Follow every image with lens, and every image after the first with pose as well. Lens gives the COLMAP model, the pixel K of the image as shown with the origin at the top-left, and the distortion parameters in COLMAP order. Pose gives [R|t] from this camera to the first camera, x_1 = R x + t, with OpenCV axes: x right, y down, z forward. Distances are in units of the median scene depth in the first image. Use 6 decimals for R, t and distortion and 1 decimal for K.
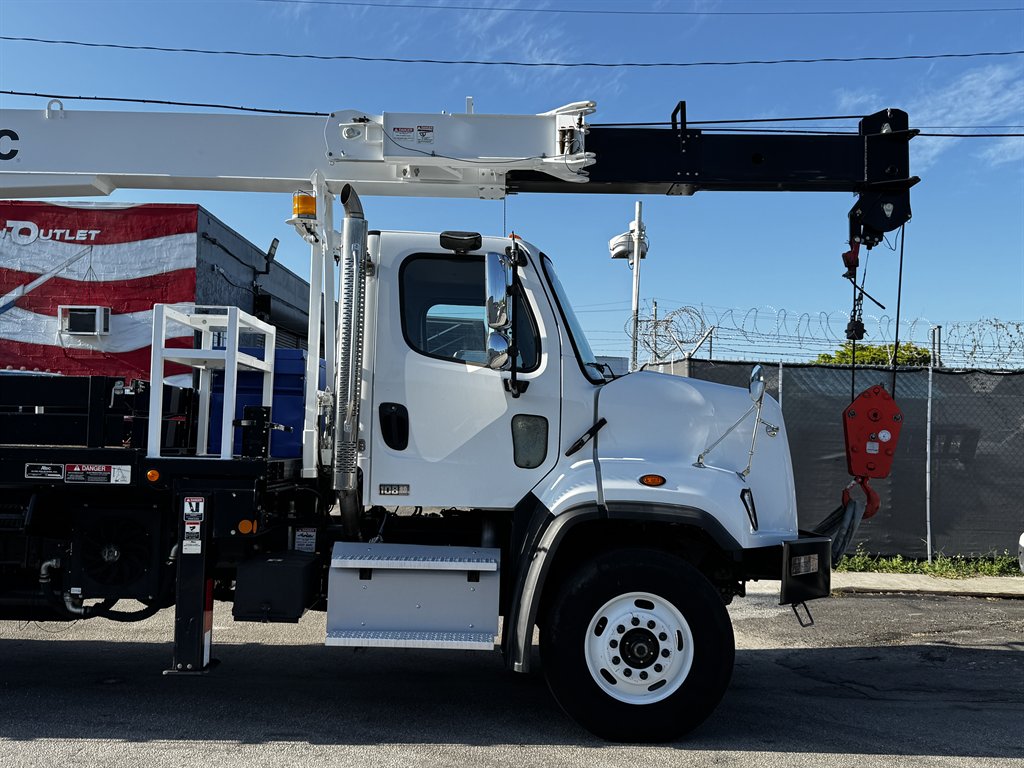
lens RADIAL K [[962.4, 0, 518.5], [0, 962.4, 390.9], [0, 0, 1]] dist [0.175352, -0.366877]
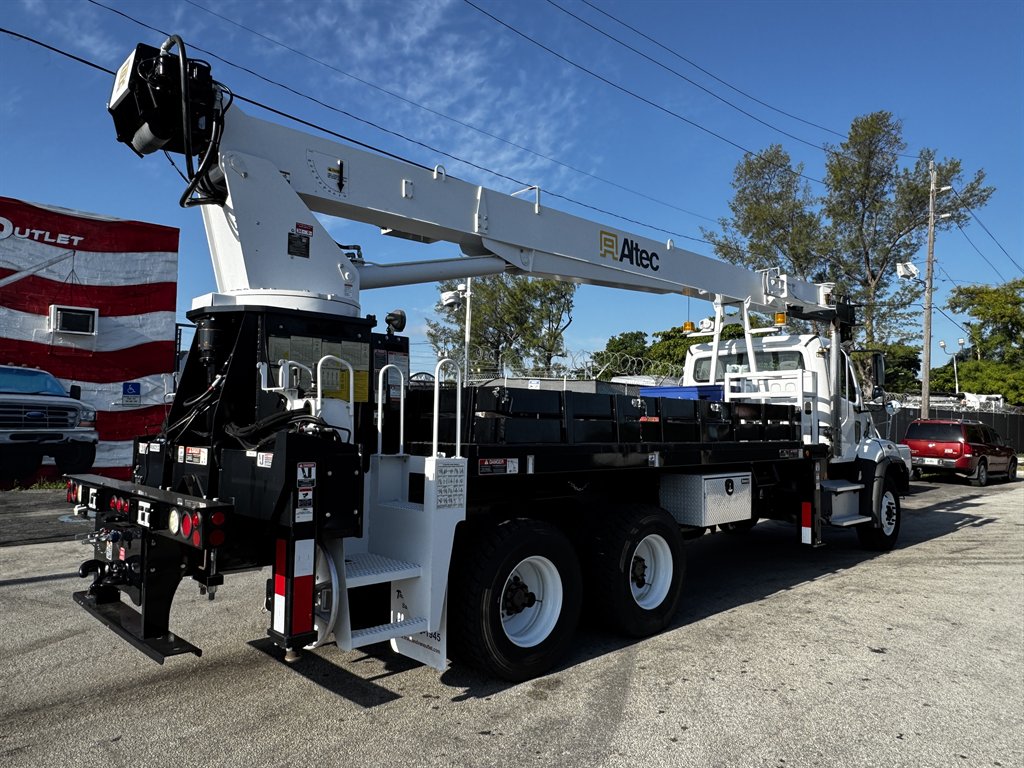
lens RADIAL K [[694.7, 0, 516.9], [0, 694.7, 386.5], [0, 0, 1]] dist [-0.003818, 0.000516]
pose [[0.732995, 0.021135, 0.679905, -1.496402], [-0.027341, 0.999625, -0.001597, -0.028767], [-0.679684, -0.017419, 0.733298, 0.284774]]
